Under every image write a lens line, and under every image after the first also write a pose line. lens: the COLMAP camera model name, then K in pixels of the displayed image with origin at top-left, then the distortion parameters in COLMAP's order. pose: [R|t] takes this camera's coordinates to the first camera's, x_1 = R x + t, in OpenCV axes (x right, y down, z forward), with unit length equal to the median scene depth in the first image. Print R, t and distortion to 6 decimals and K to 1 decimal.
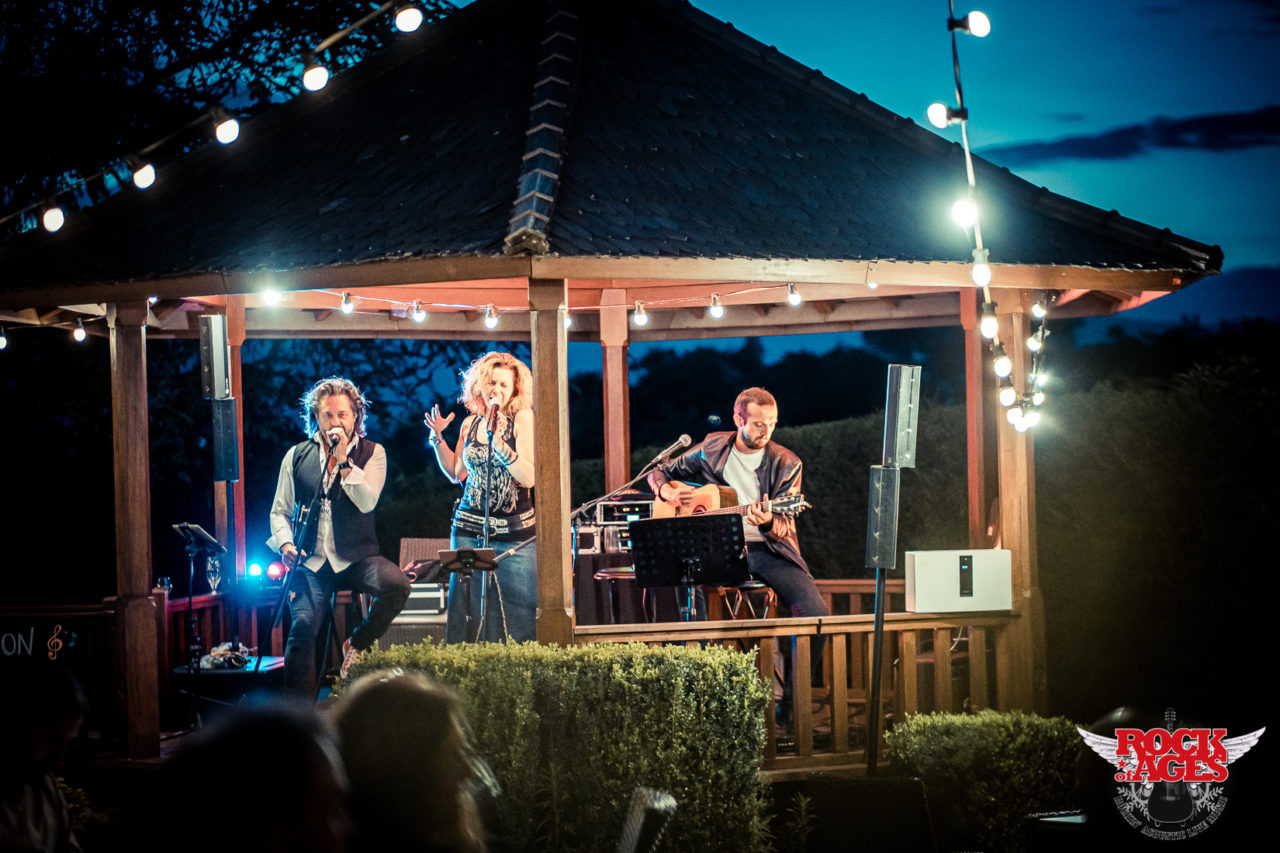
lens RADIAL K [[3056.7, 0, 644.8], [0, 3056.7, 419.8], [0, 0, 1]] dist [0.107705, 0.000000]
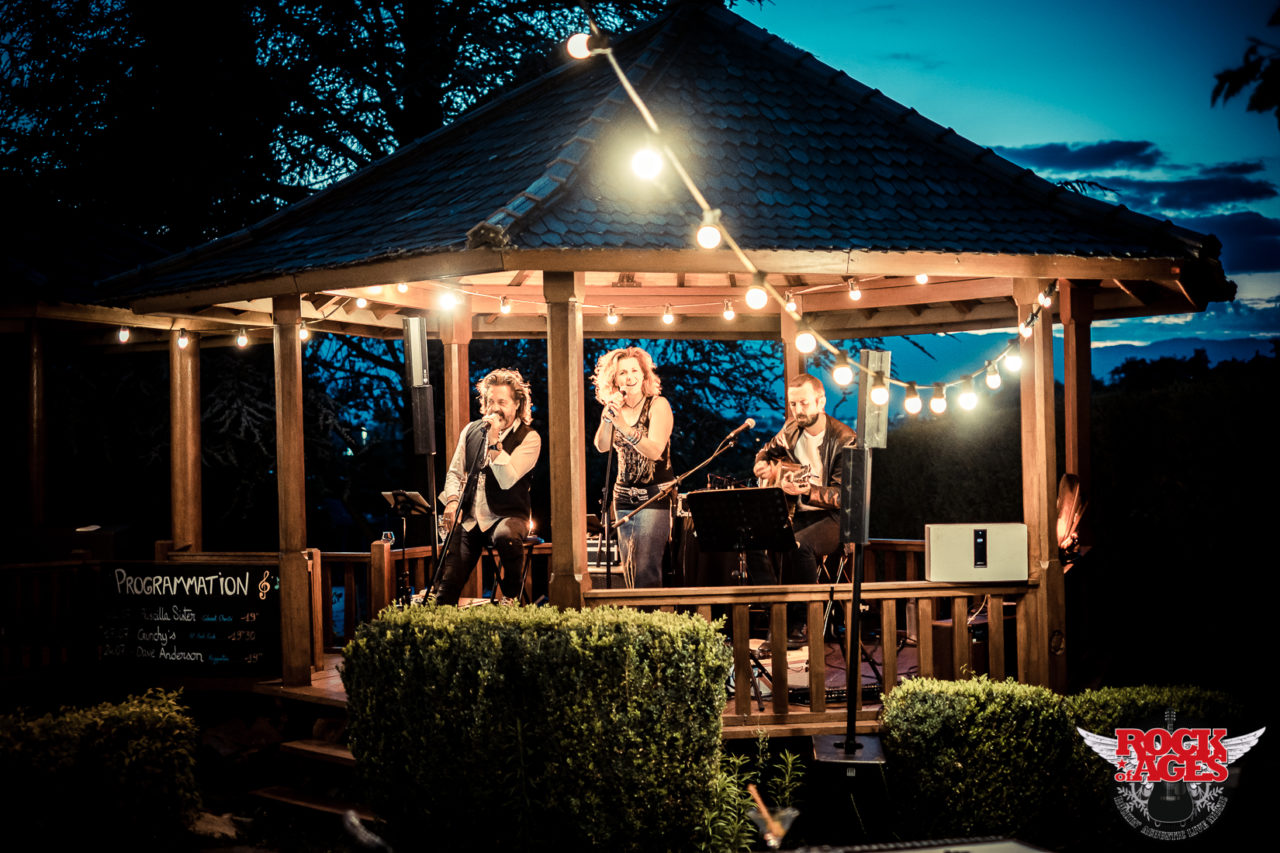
lens RADIAL K [[1979.1, 0, 642.2], [0, 1979.1, 432.3], [0, 0, 1]] dist [-0.047057, 0.000000]
pose [[0.967756, 0.003767, -0.251861, 0.168457], [-0.000756, 0.999927, 0.012052, 0.002113], [0.251888, -0.011472, 0.967688, 0.306411]]
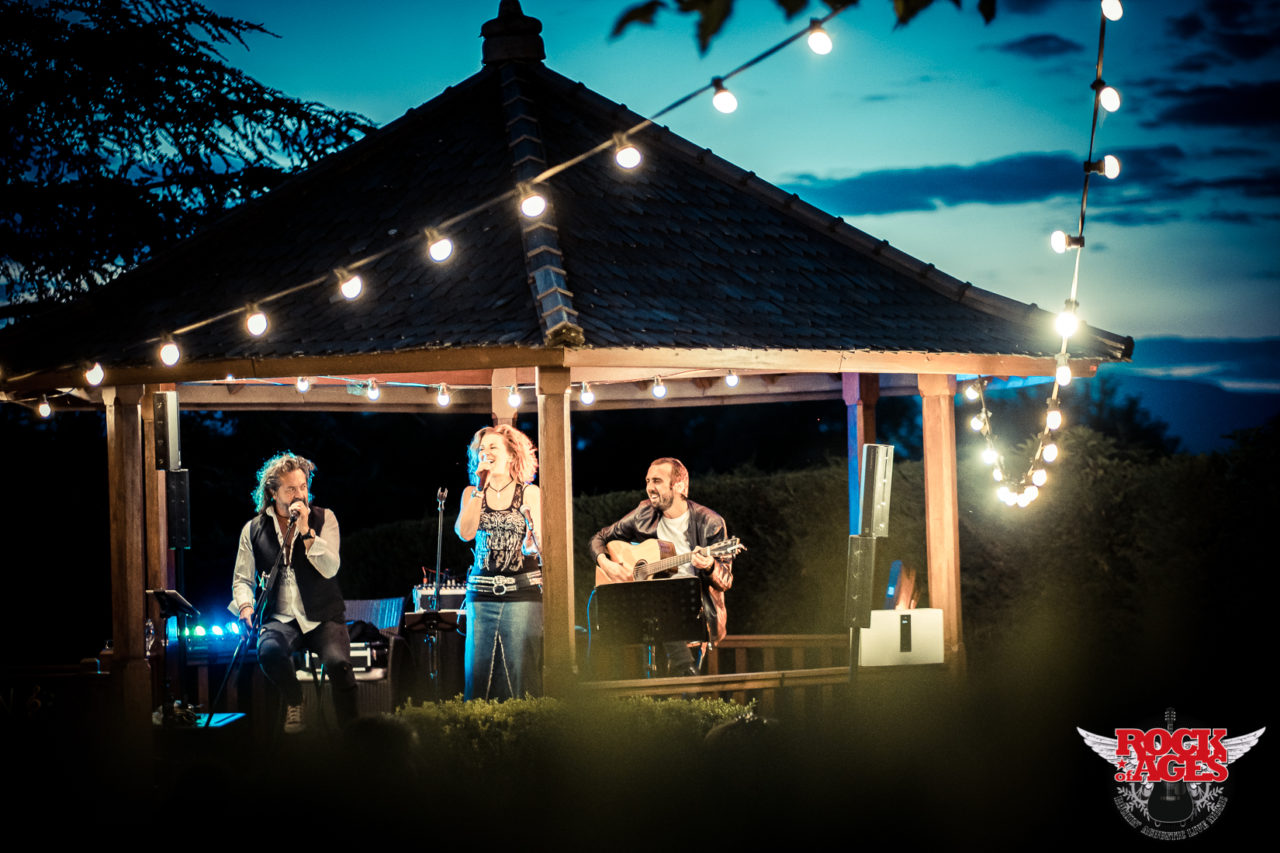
lens RADIAL K [[3056.7, 0, 631.7], [0, 3056.7, 430.6], [0, 0, 1]] dist [0.107705, 0.000000]
pose [[0.990242, 0.000905, 0.139359, -0.150568], [0.000684, 0.999935, -0.011352, -0.009836], [-0.139360, 0.011337, 0.990177, -0.084214]]
